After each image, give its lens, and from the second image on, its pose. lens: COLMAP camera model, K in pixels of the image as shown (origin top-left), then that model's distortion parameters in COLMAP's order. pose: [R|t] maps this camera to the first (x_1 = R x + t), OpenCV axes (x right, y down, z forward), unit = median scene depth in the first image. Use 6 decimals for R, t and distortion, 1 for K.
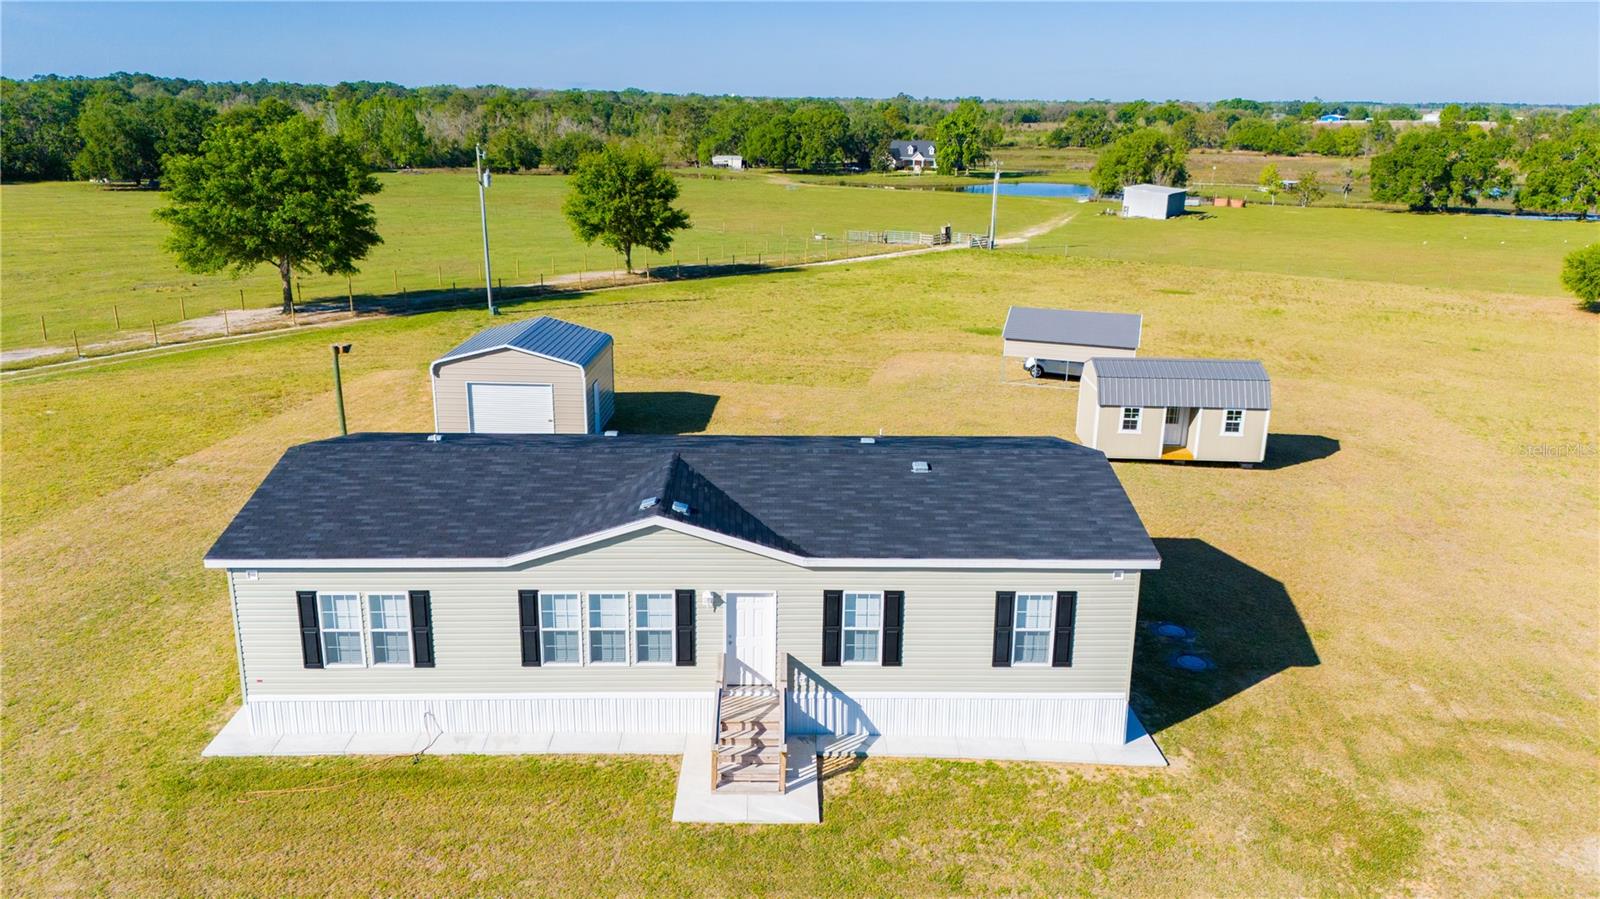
lens RADIAL K [[1168.3, 0, 800.0], [0, 1168.3, 449.5], [0, 0, 1]] dist [0.074016, -0.067950]
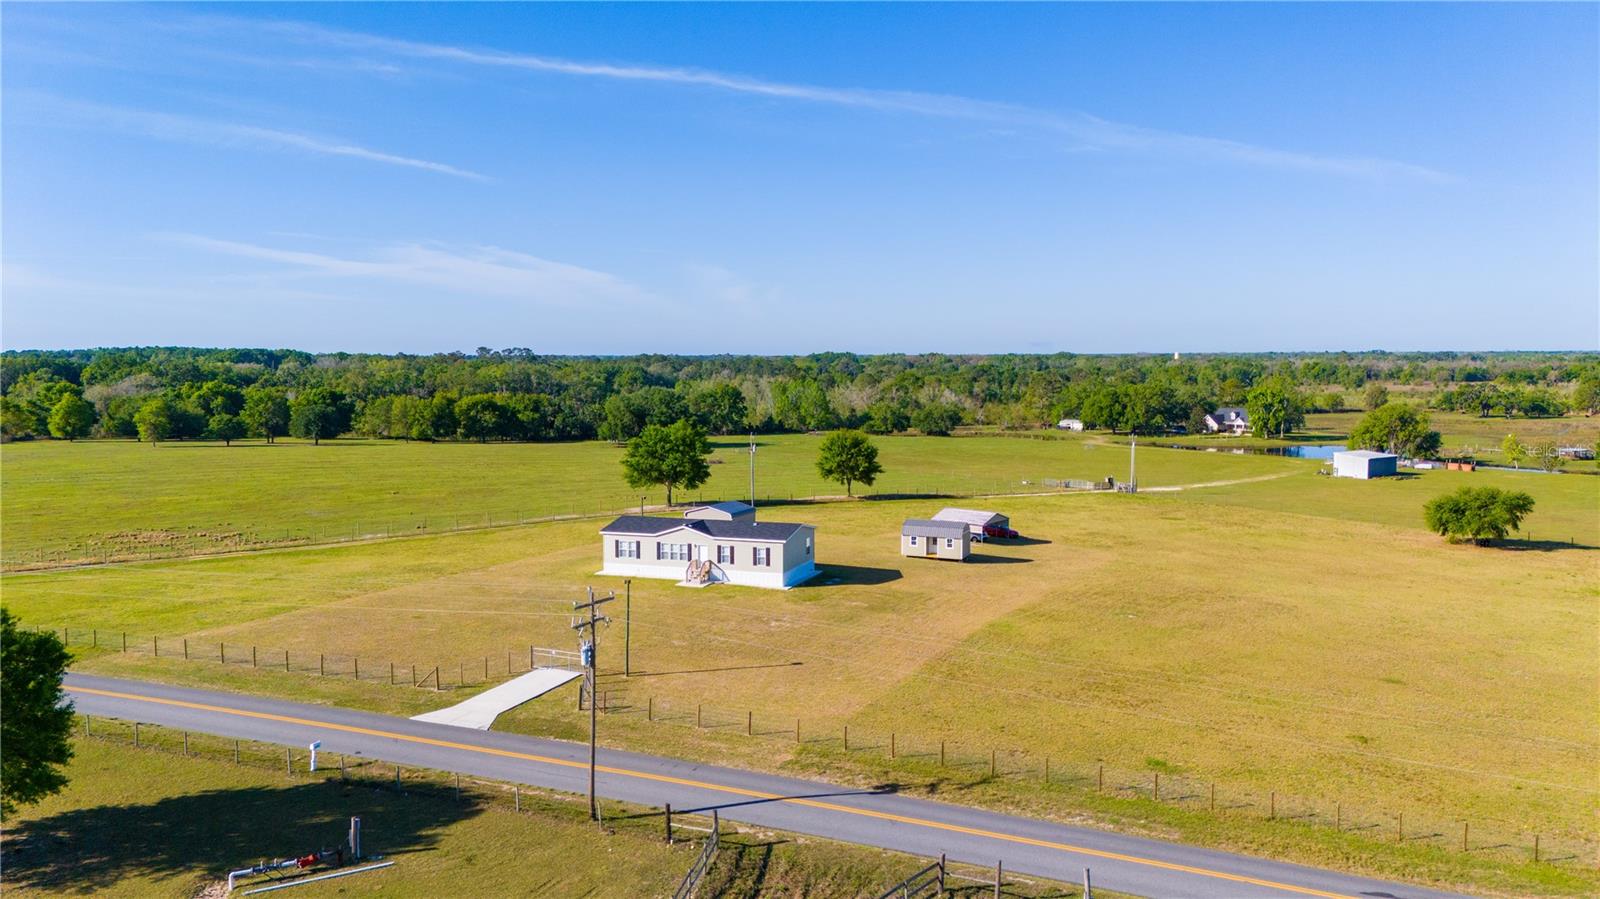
lens RADIAL K [[1185.5, 0, 800.0], [0, 1185.5, 449.5], [0, 0, 1]] dist [0.098015, -0.109930]
pose [[0.931389, 0.011859, -0.363833, 1.040530], [-0.088227, 0.977024, -0.194008, 0.326164], [0.353172, 0.212797, 0.911036, -1.649158]]
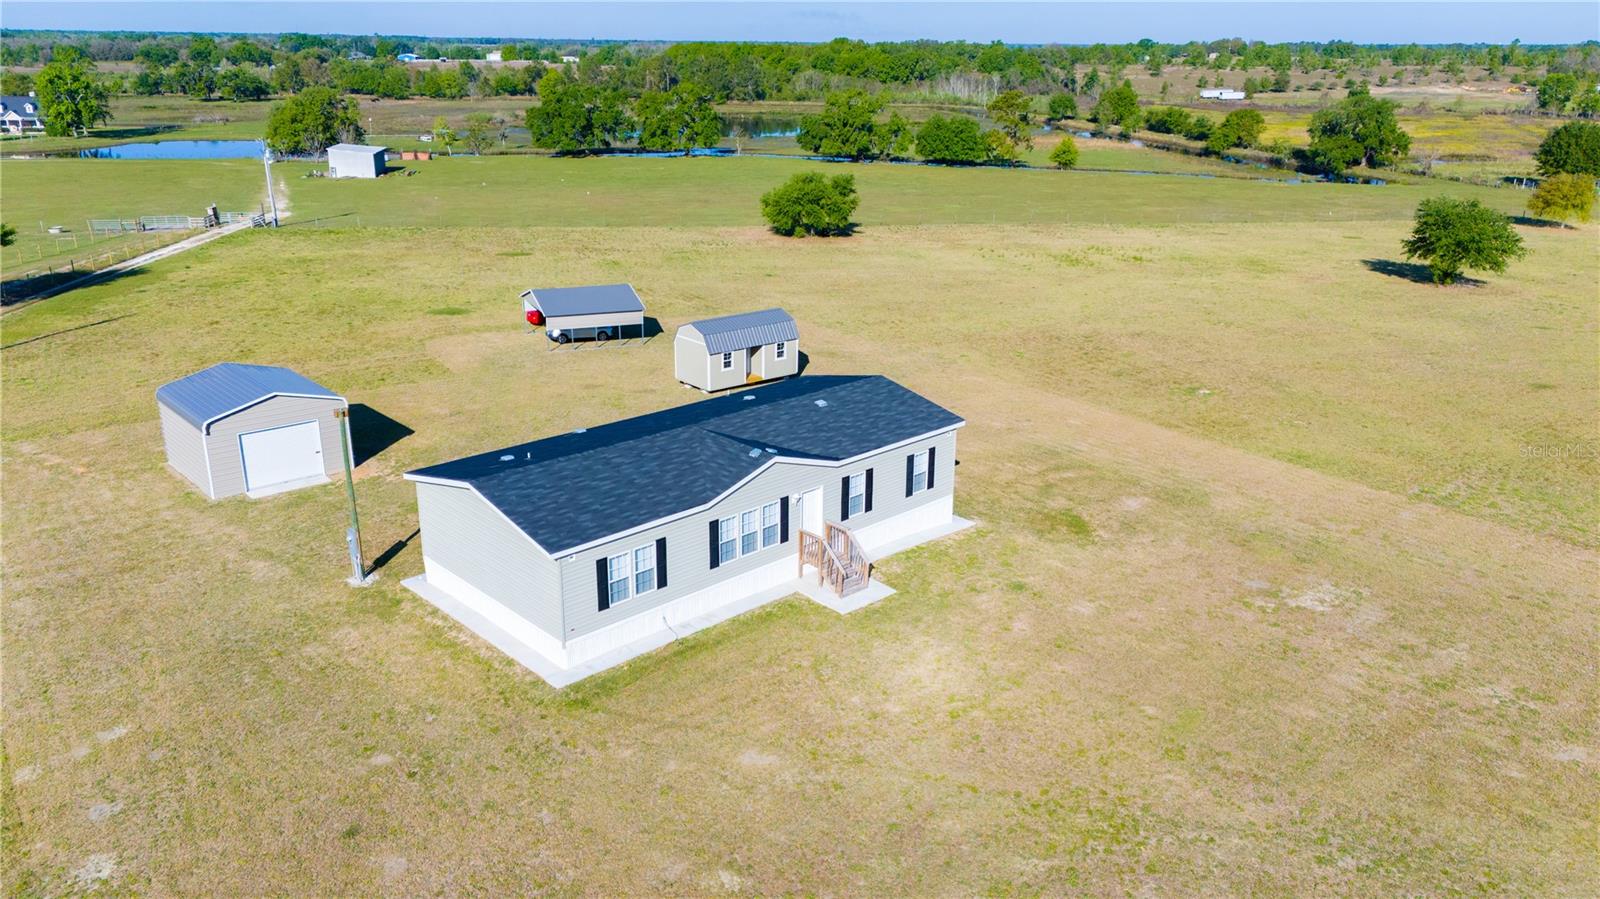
lens RADIAL K [[1166.5, 0, 797.3], [0, 1166.5, 447.1], [0, 0, 1]] dist [0.075080, -0.070991]
pose [[0.744316, -0.223546, 0.629302, -0.593032], [0.191371, 0.974190, 0.119714, -0.078160], [-0.639821, 0.031325, 0.767885, -0.162806]]
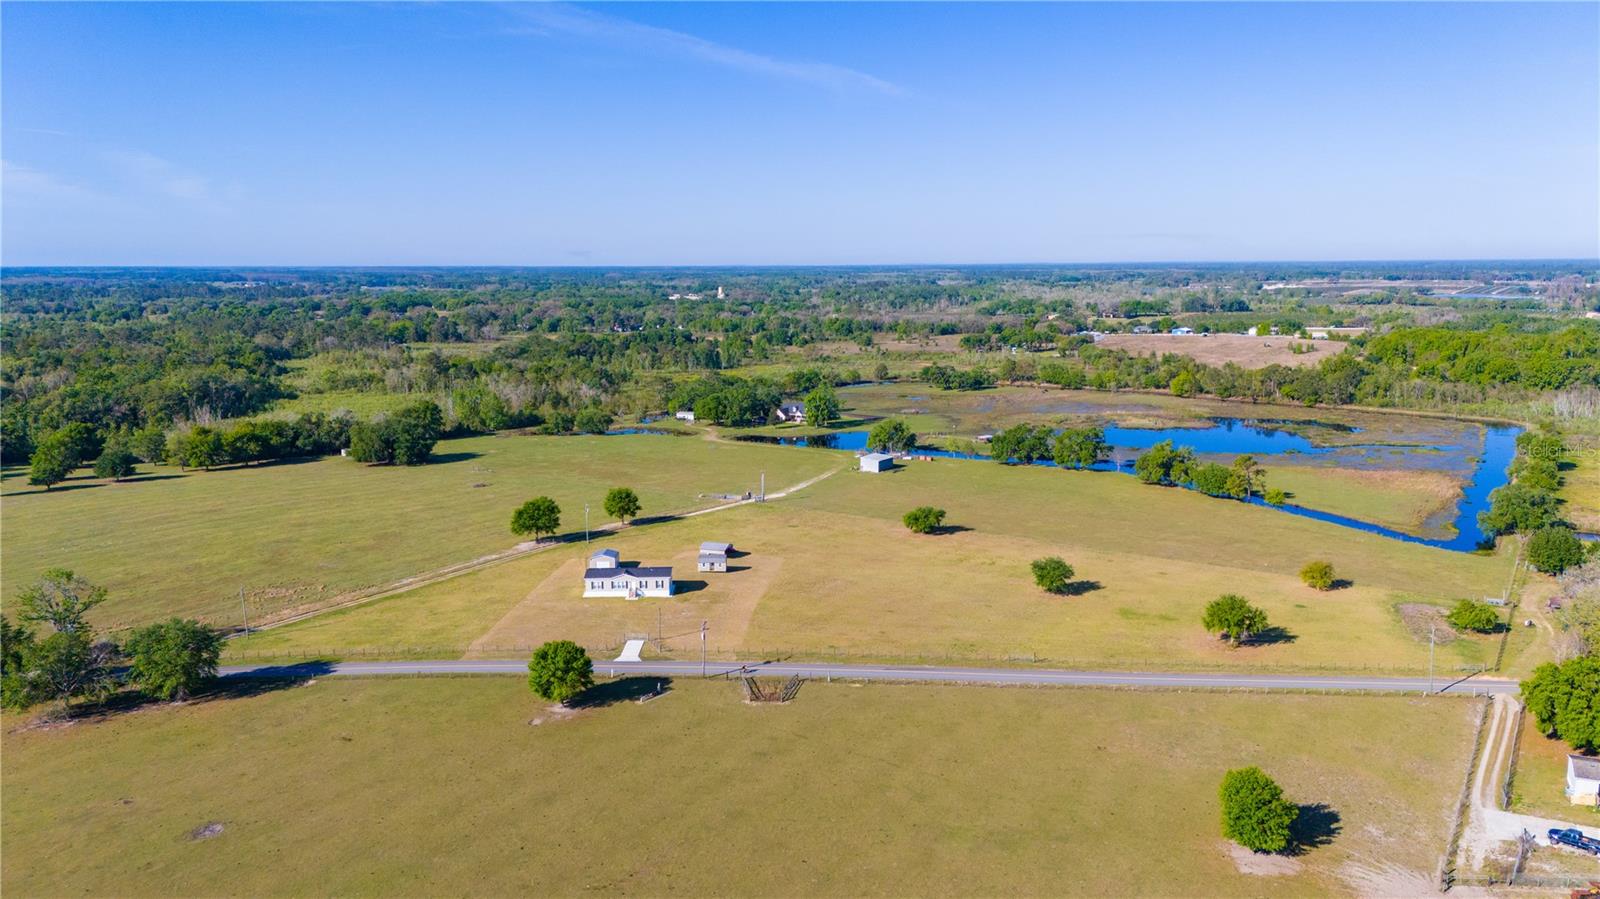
lens RADIAL K [[1168.3, 0, 800.0], [0, 1168.3, 449.5], [0, 0, 1]] dist [0.074016, -0.067950]
pose [[0.999811, -0.019186, 0.003206, 0.784190], [0.019444, 0.990539, -0.135851, 0.219442], [-0.000570, 0.135887, 0.990724, -5.196158]]
